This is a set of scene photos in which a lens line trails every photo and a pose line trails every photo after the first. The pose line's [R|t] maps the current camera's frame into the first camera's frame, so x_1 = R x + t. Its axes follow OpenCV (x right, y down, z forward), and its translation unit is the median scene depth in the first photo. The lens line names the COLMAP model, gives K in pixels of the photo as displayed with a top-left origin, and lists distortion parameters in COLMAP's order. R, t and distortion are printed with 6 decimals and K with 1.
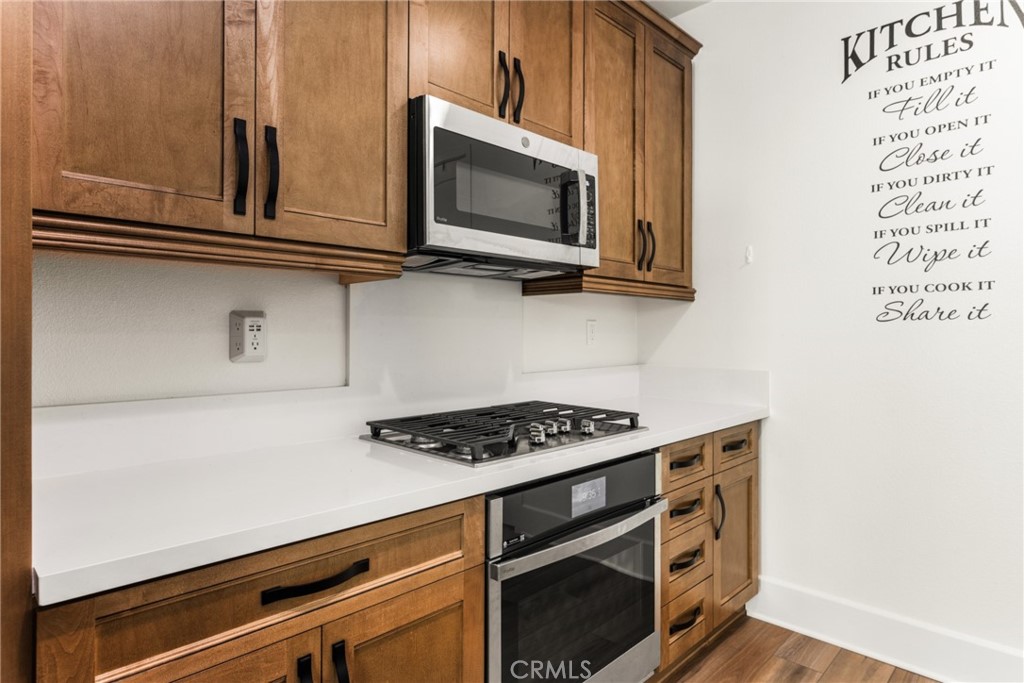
lens RADIAL K [[567.4, 0, 517.0], [0, 567.4, 336.4], [0, 0, 1]] dist [-0.002953, 0.000819]
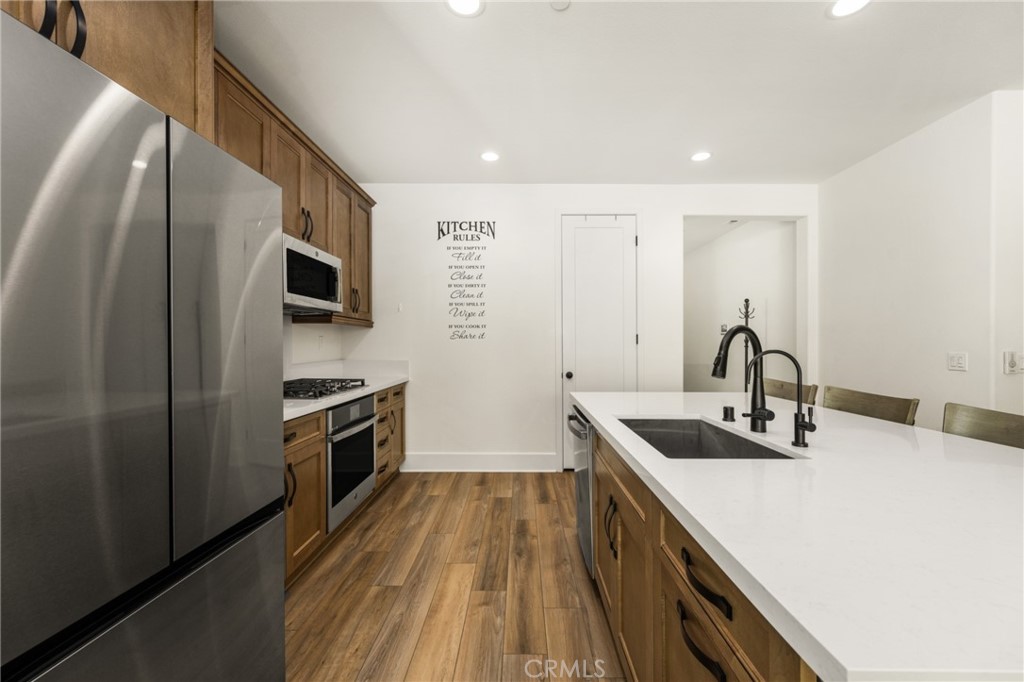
lens RADIAL K [[418.7, 0, 511.3], [0, 418.7, 345.1], [0, 0, 1]] dist [0.008196, -0.000819]
pose [[0.728543, -0.002331, 0.684996, -0.467872], [0.003003, 0.999995, 0.000209, 0.002228], [-0.684994, 0.001904, 0.728546, -0.572339]]
